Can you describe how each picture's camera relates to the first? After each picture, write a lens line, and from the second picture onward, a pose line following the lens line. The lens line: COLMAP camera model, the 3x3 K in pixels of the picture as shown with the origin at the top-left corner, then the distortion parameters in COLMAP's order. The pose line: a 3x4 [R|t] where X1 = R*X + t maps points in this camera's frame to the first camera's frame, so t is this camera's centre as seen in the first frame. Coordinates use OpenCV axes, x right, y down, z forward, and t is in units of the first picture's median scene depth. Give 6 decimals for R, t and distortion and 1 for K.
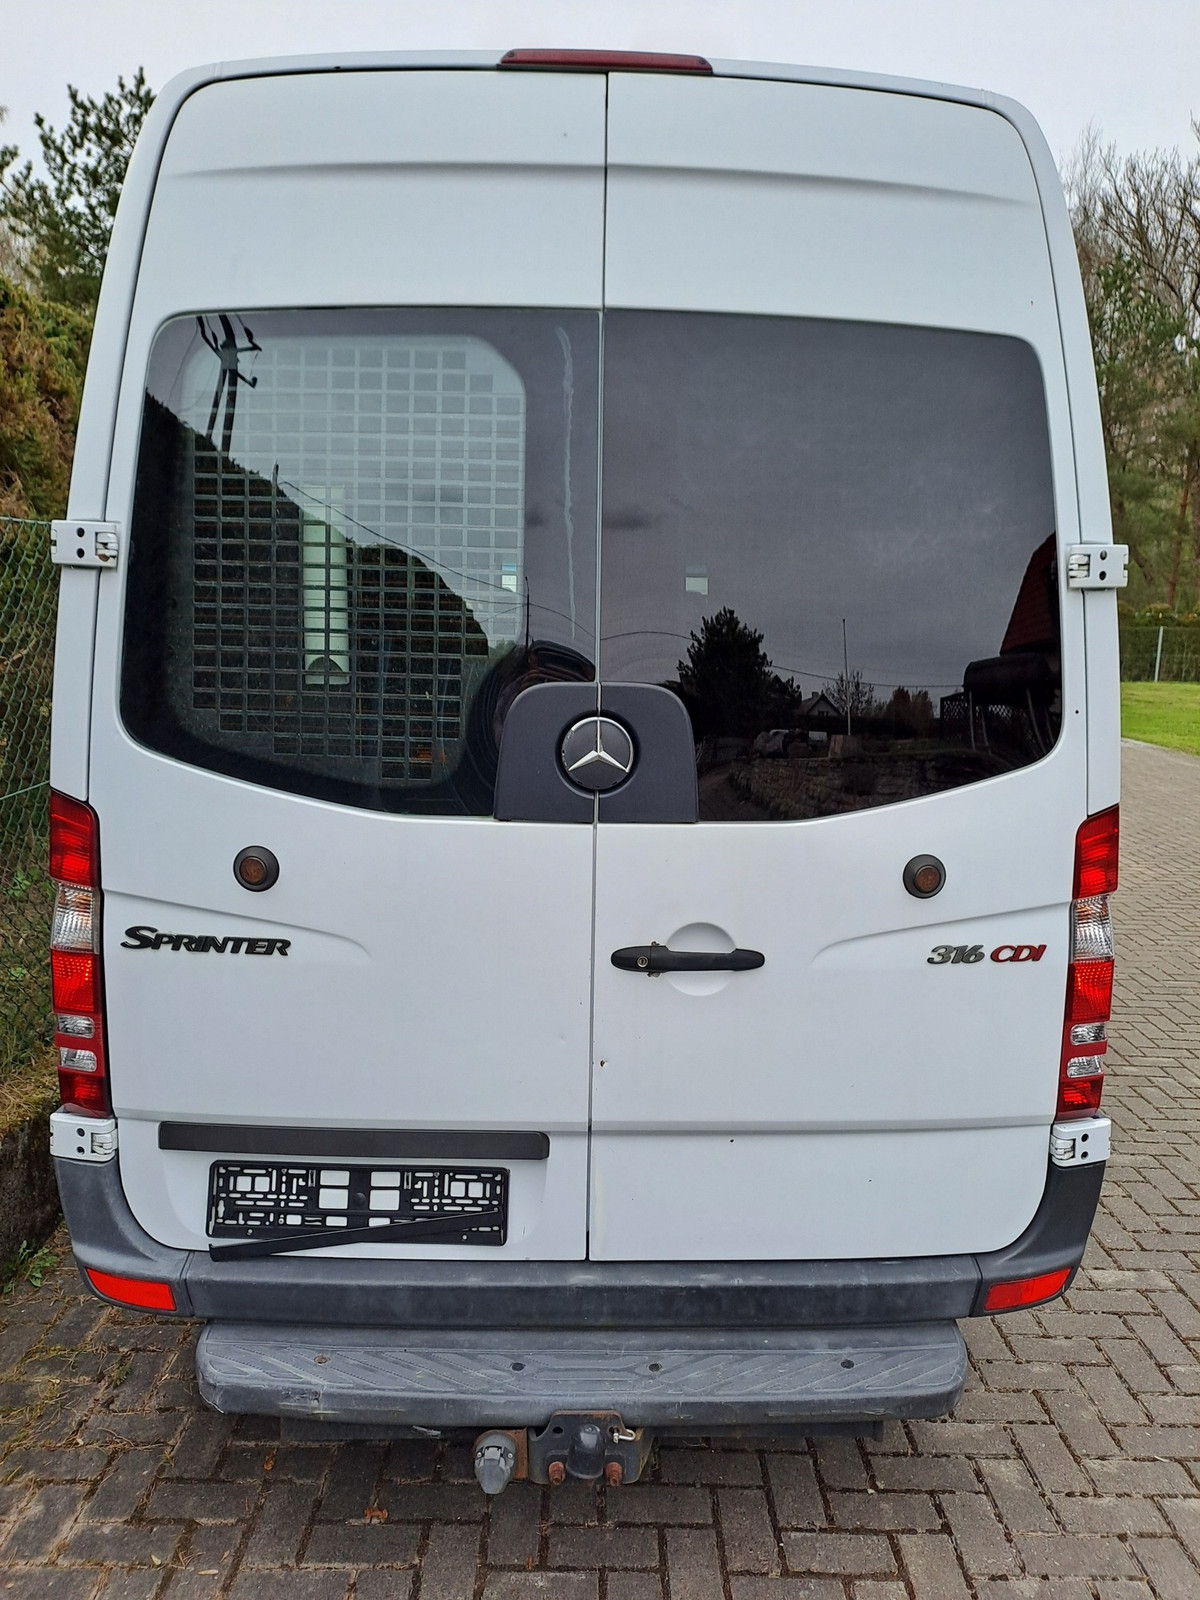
lens RADIAL K [[1173.5, 0, 600.8], [0, 1173.5, 755.9], [0, 0, 1]] dist [0.009031, -0.006389]
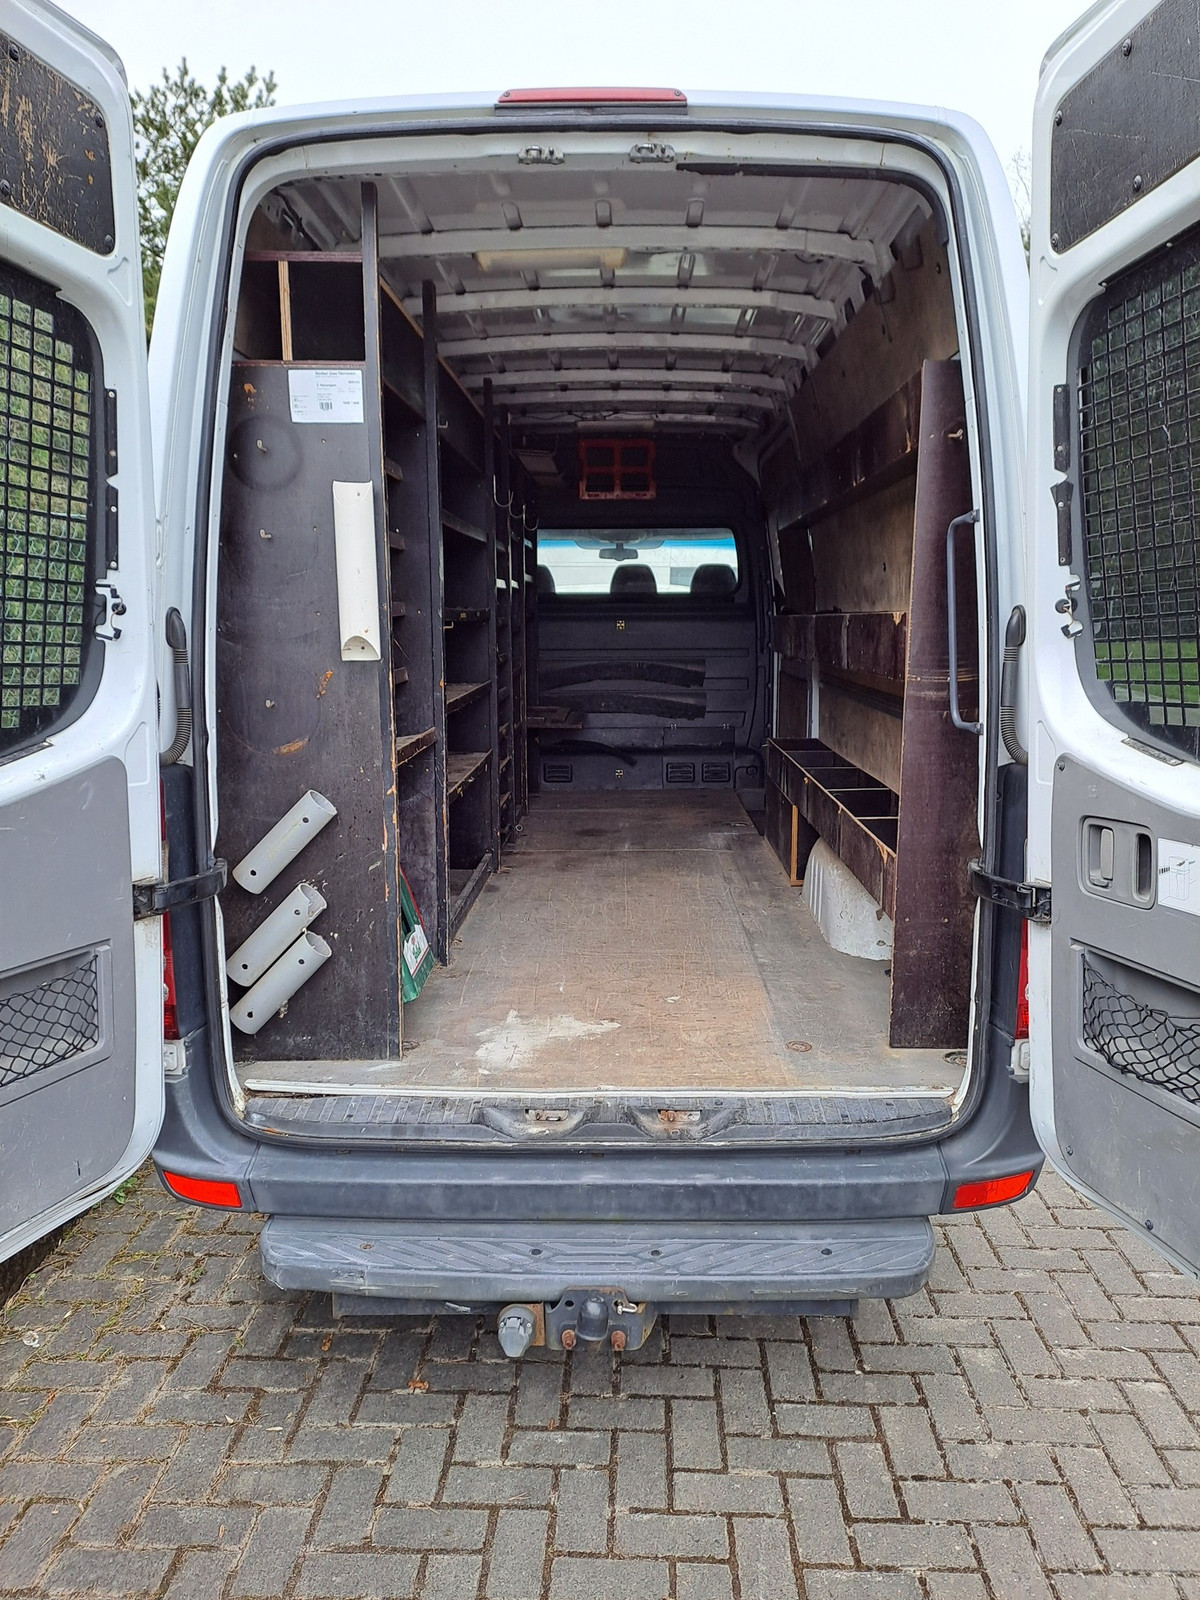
lens RADIAL K [[1173.5, 0, 600.8], [0, 1173.5, 755.9], [0, 0, 1]] dist [0.009031, -0.006389]
pose [[0.998796, -0.015797, -0.046449, 0.049941], [0.016917, 0.999573, 0.023807, 0.009425], [0.046053, -0.024564, 0.998637, -0.120629]]
